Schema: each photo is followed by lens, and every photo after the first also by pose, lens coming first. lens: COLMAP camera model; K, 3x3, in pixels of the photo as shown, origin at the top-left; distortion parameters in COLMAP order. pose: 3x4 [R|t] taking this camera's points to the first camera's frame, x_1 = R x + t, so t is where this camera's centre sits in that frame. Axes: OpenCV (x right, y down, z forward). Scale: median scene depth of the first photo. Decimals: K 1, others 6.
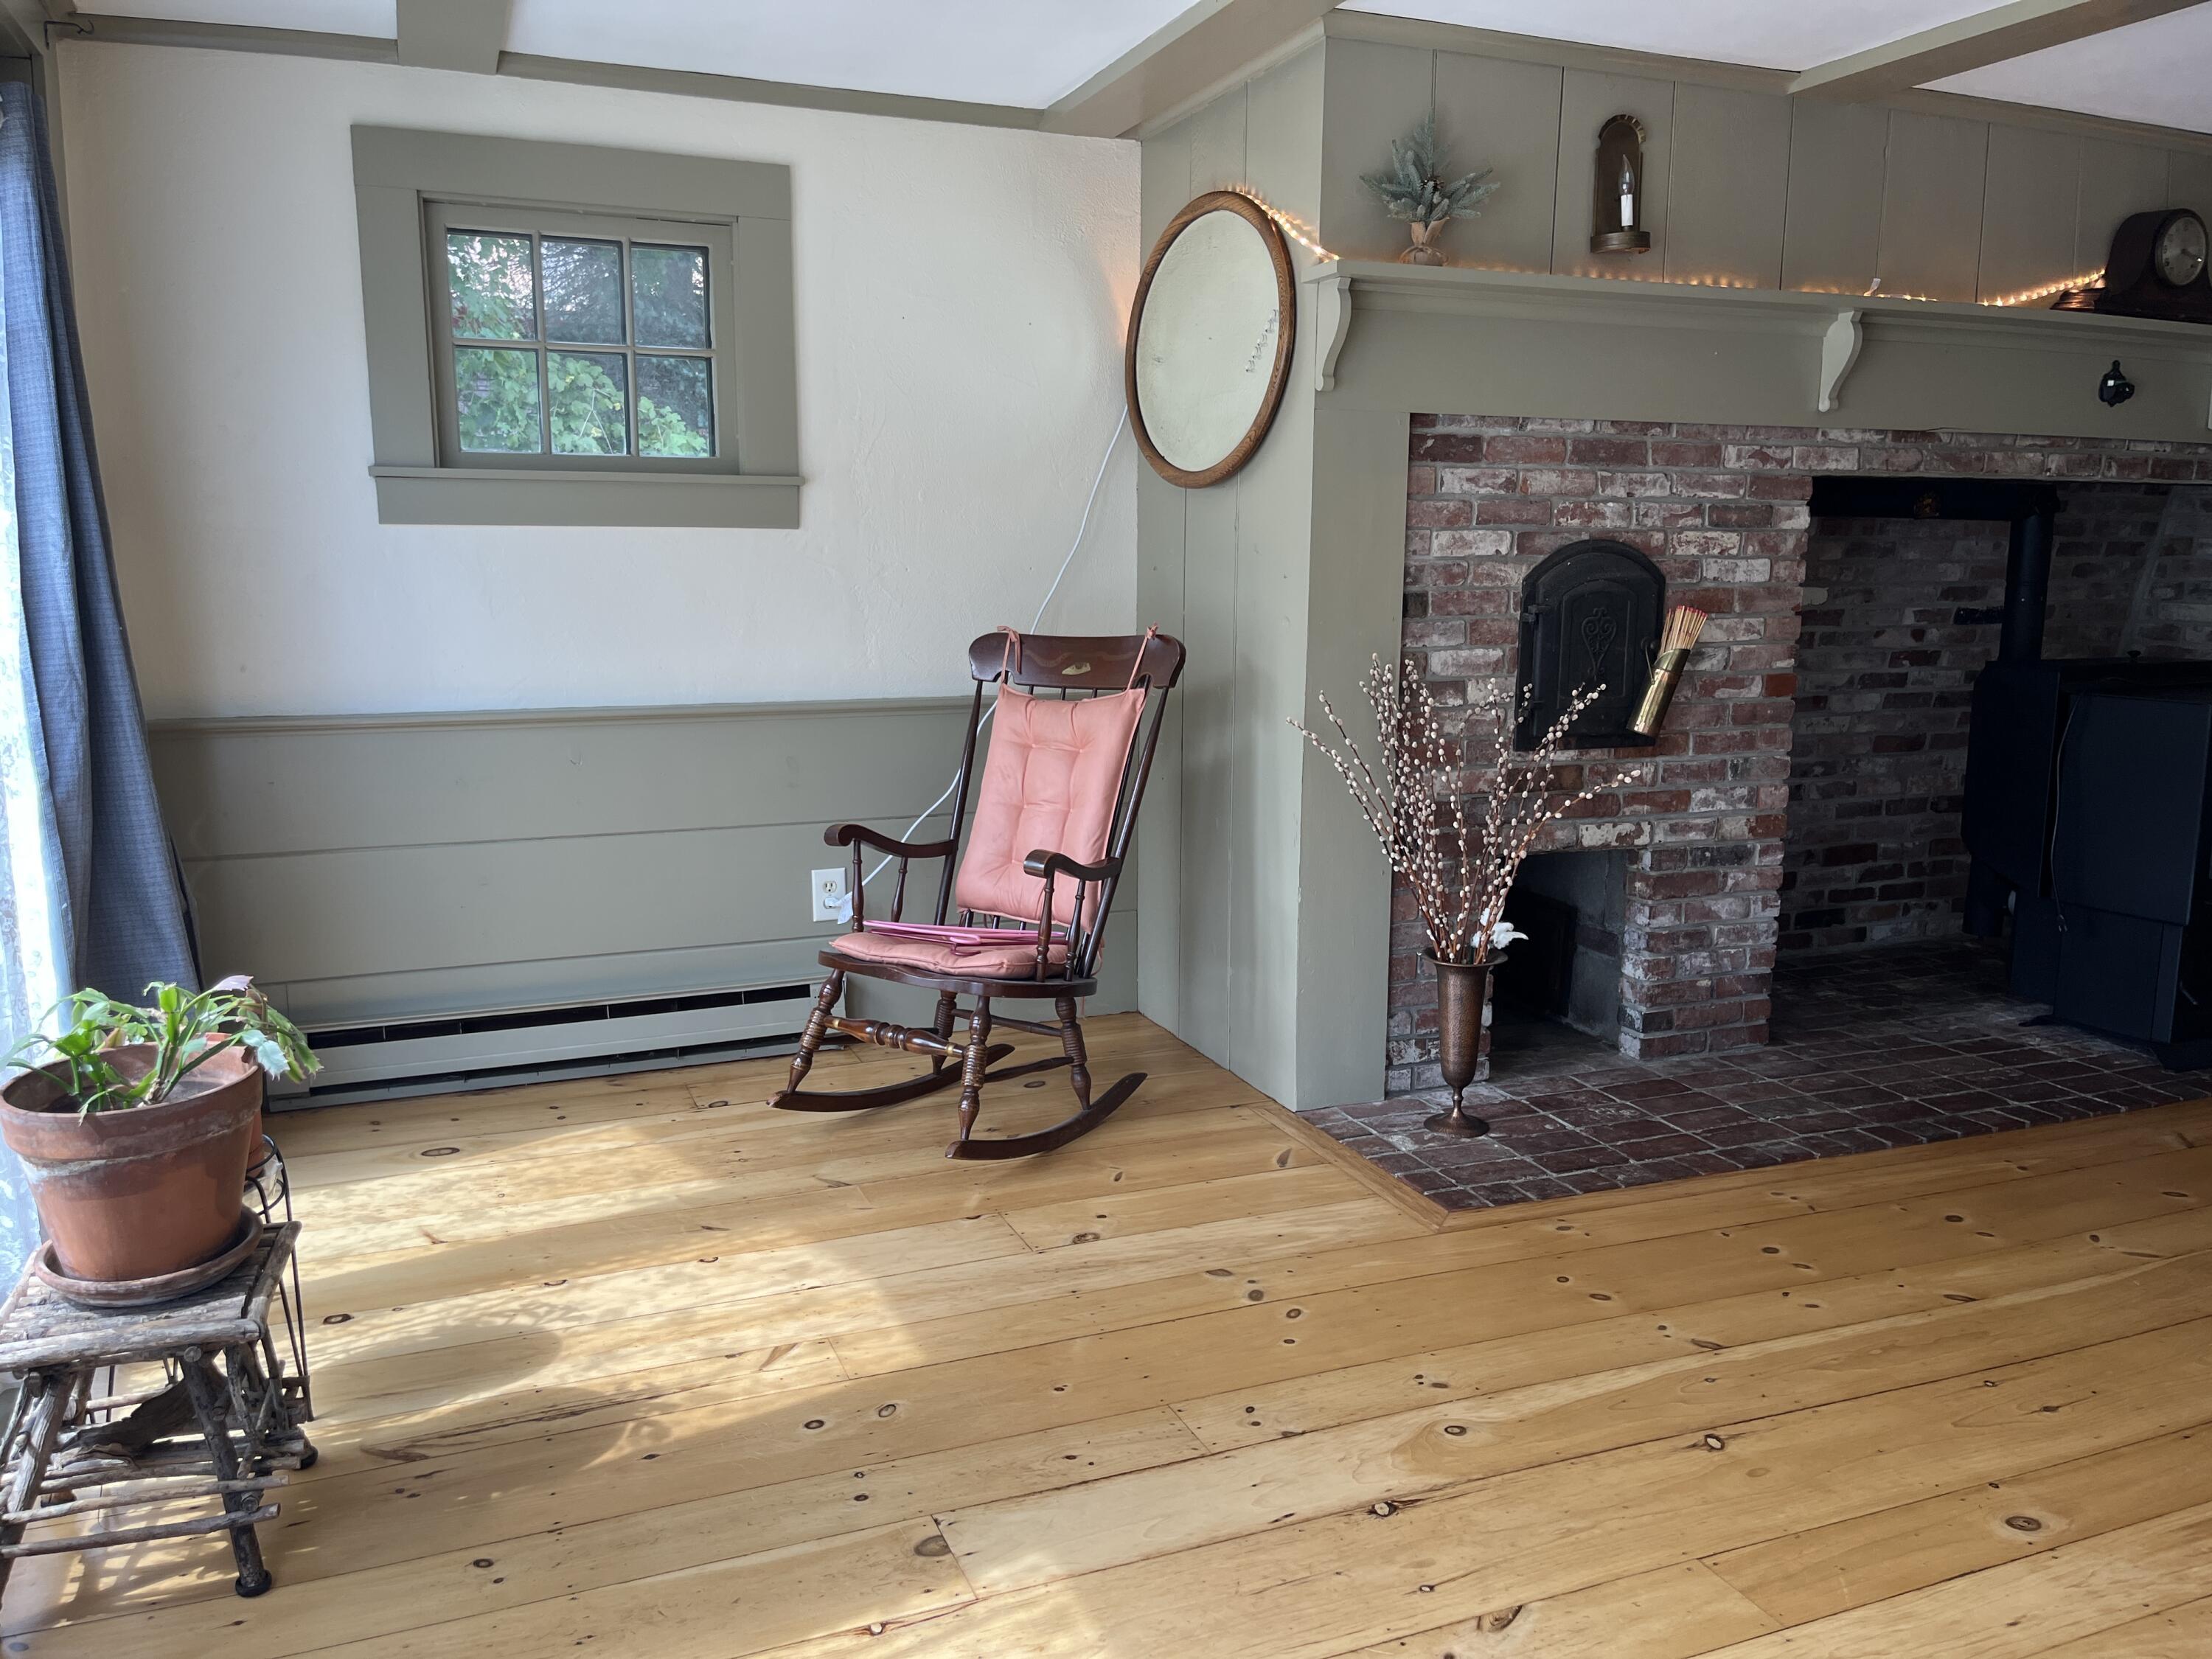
lens RADIAL K [[1664.1, 0, 1106.0], [0, 1664.1, 829.5], [0, 0, 1]] dist [0.059385, -0.098270]
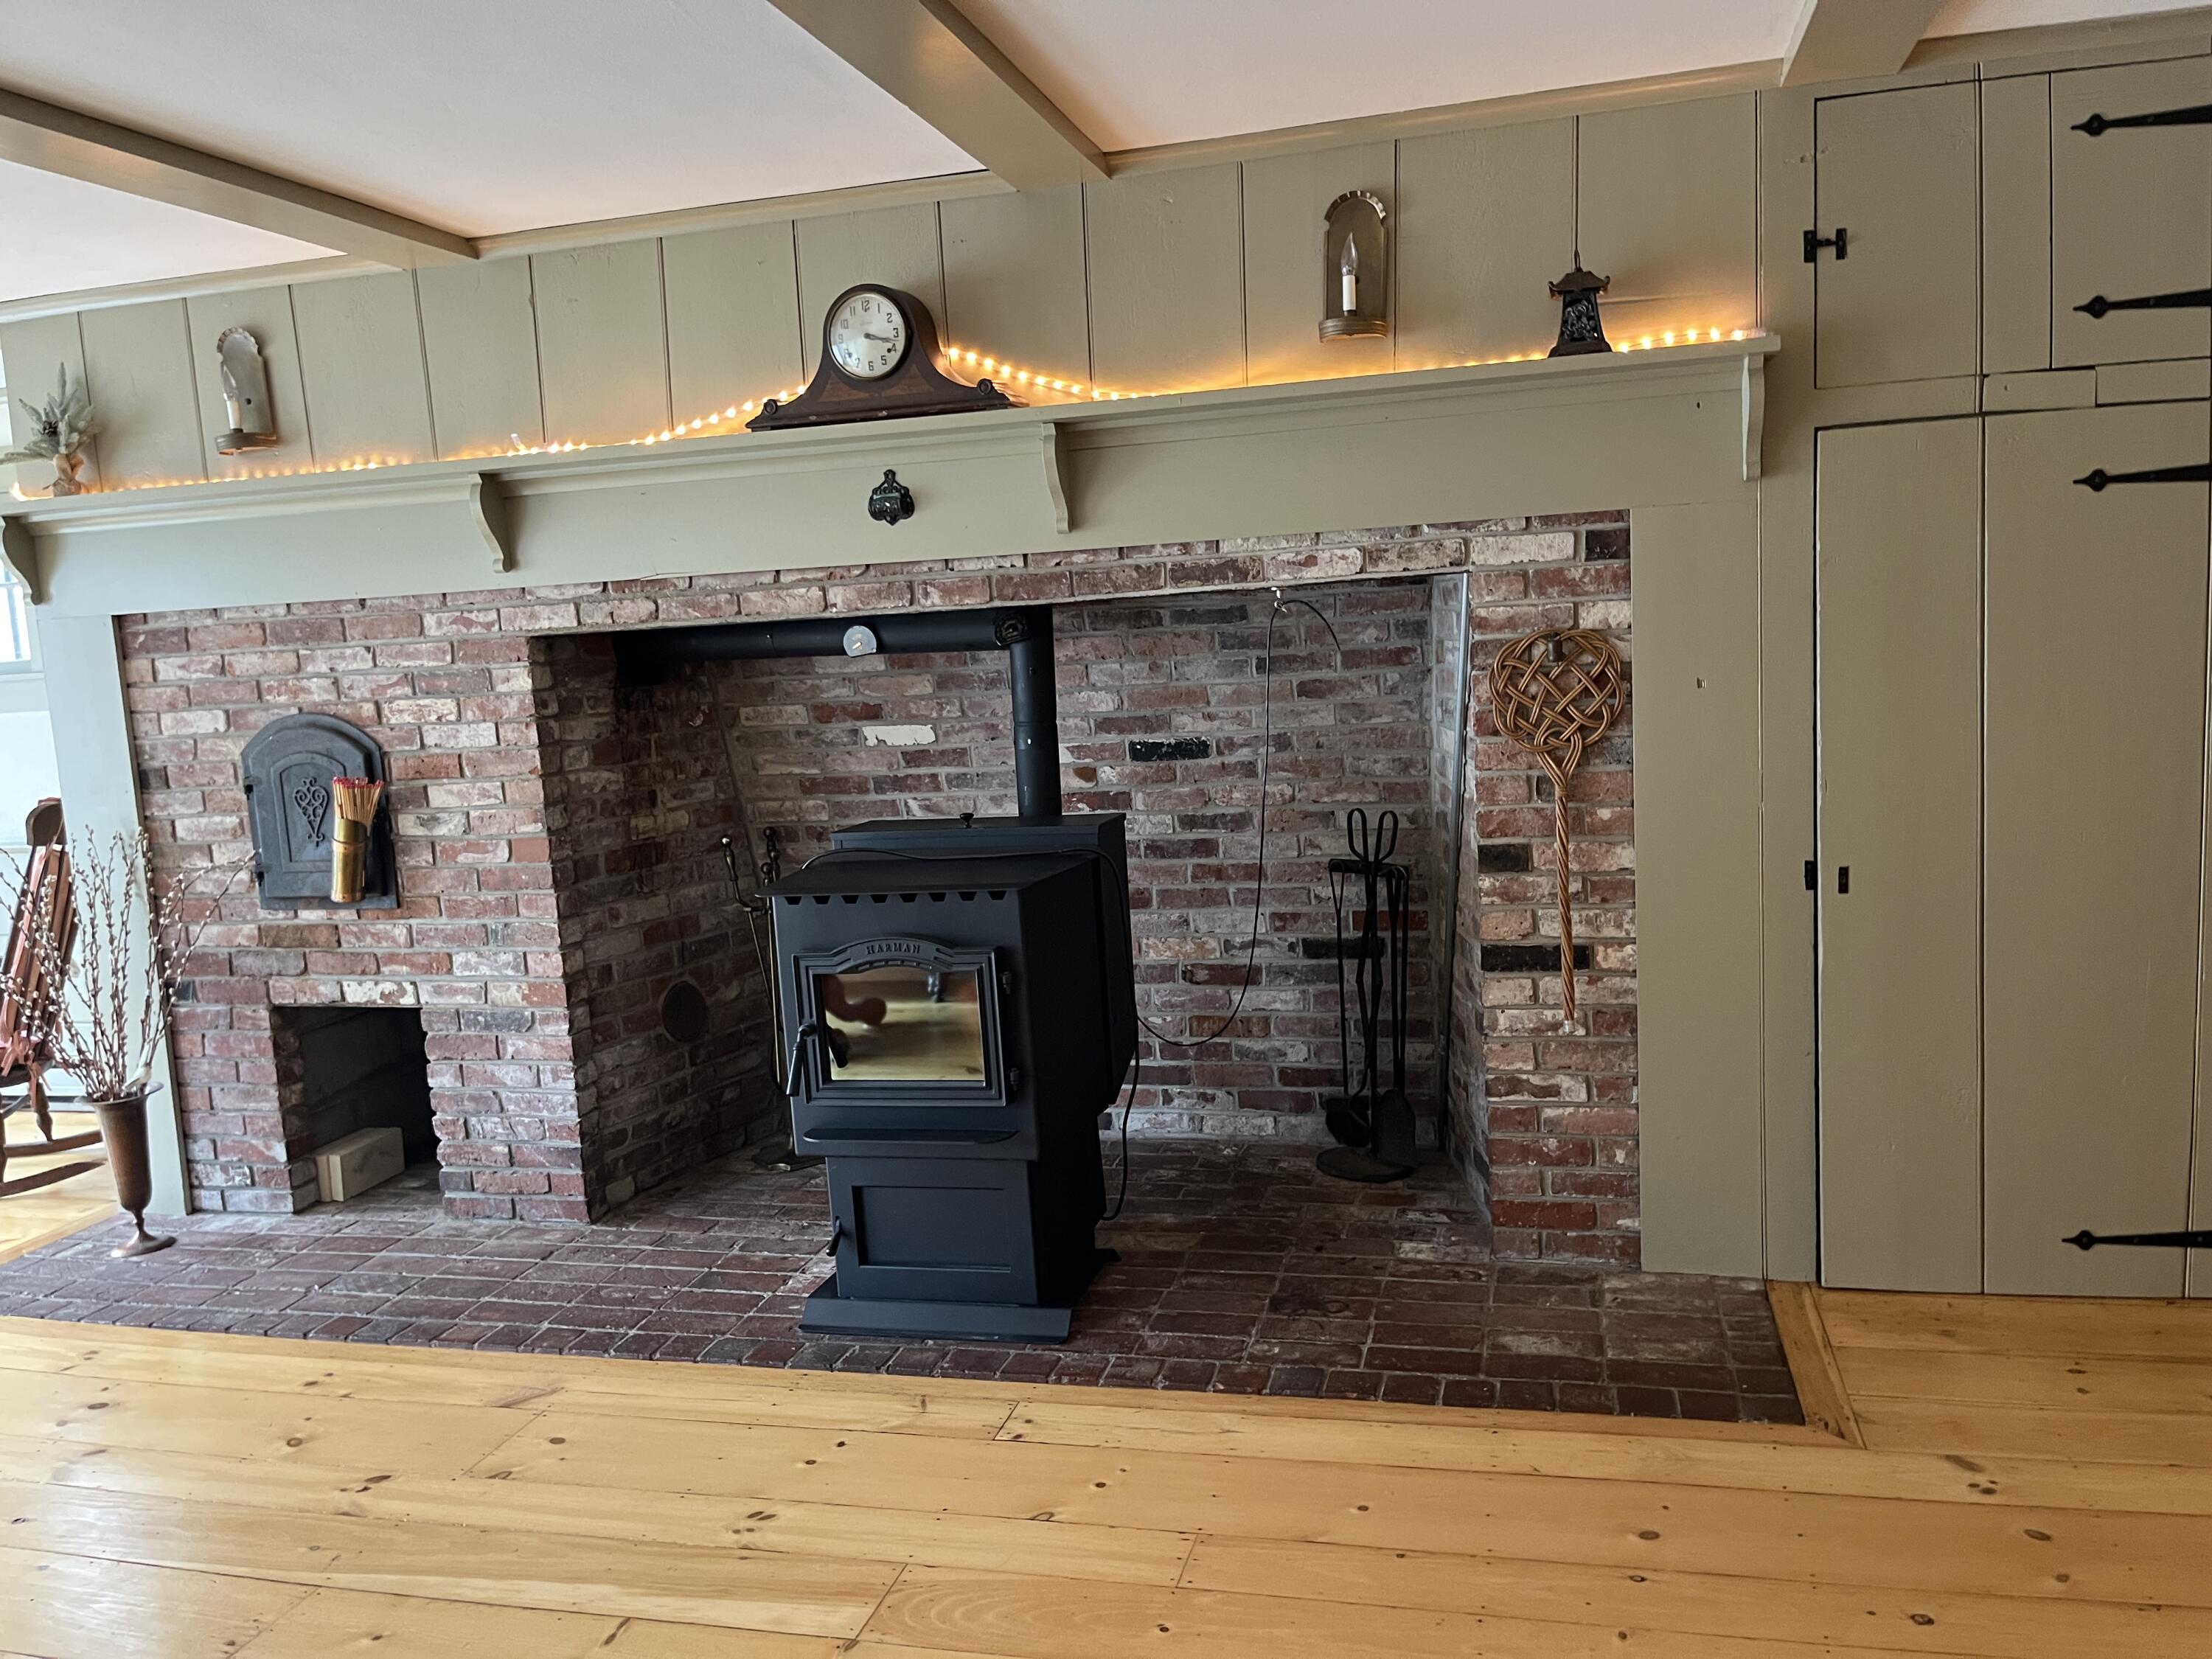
lens RADIAL K [[1664.1, 0, 1106.0], [0, 1664.1, 829.5], [0, 0, 1]] dist [0.059385, -0.098270]
pose [[0.810950, 0.020909, -0.584742, 1.261243], [-0.035434, 0.999282, -0.013410, -0.098820], [0.584042, 0.031595, 0.811108, 0.417460]]
